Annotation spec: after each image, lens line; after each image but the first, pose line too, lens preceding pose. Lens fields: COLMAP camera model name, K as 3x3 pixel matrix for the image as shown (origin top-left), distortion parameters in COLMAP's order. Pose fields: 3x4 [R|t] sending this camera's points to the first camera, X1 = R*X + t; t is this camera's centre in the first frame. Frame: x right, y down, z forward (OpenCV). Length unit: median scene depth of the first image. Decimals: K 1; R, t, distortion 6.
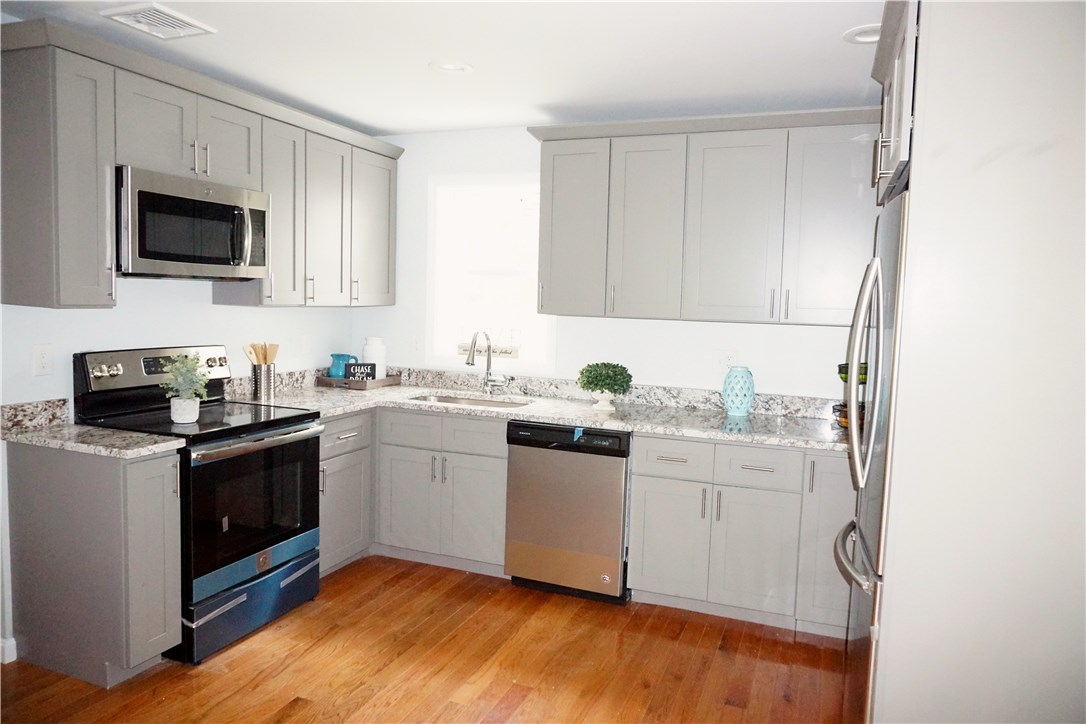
lens RADIAL K [[720.0, 0, 541.7], [0, 720.0, 365.5], [0, 0, 1]] dist [-0.062052, 0.040561]
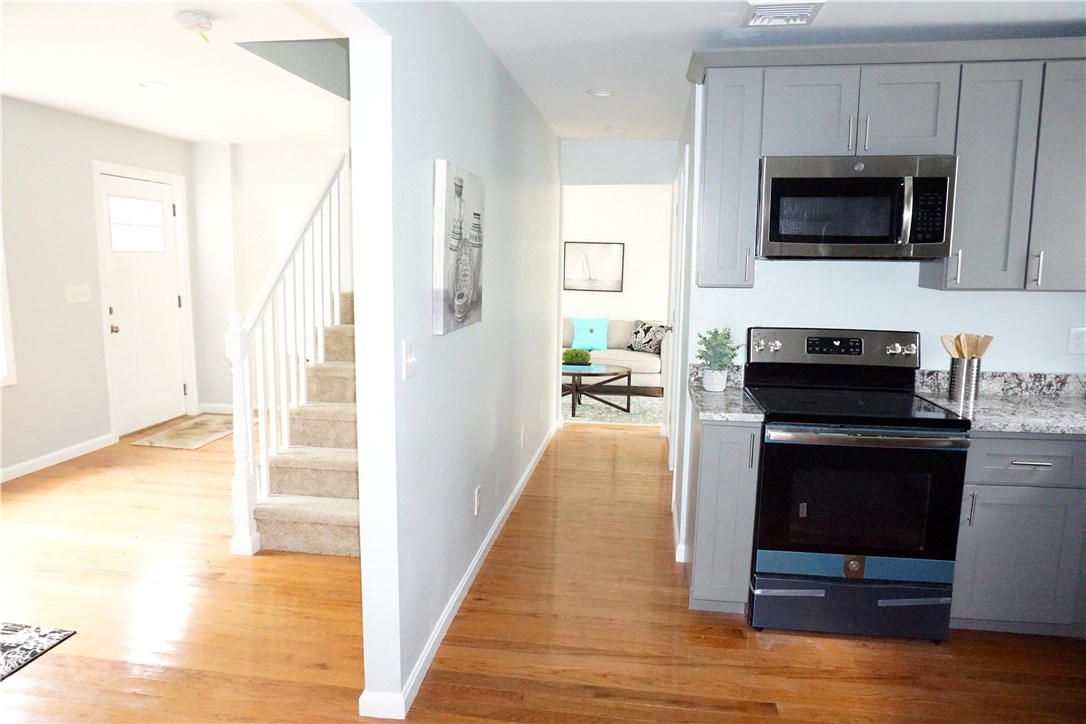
lens RADIAL K [[720.0, 0, 541.7], [0, 720.0, 365.5], [0, 0, 1]] dist [-0.062052, 0.040561]
pose [[0.232493, 0.109040, -0.966466, 0.414422], [-0.089975, 0.991846, 0.090259, -0.031764], [0.968427, 0.065973, 0.240408, 0.416096]]
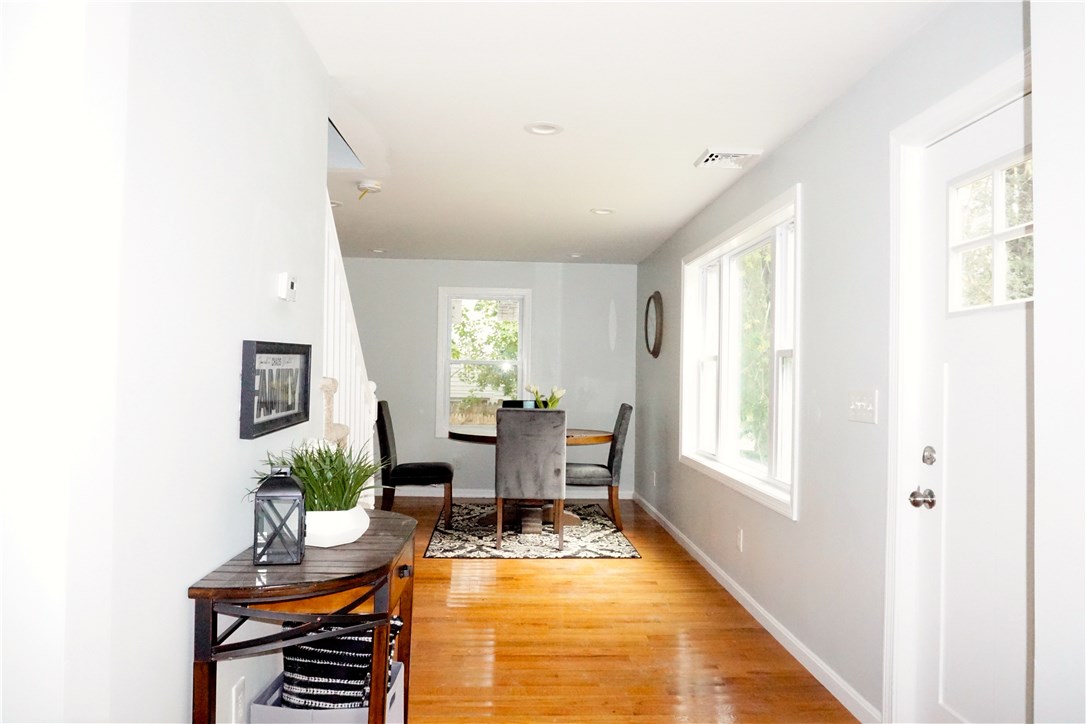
lens RADIAL K [[720.0, 0, 541.7], [0, 720.0, 365.5], [0, 0, 1]] dist [-0.062052, 0.040561]
pose [[-0.410180, -0.030019, 0.911510, -2.431273], [0.051478, 0.997103, 0.056003, -0.077813], [-0.910551, 0.069894, -0.407446, 0.474168]]
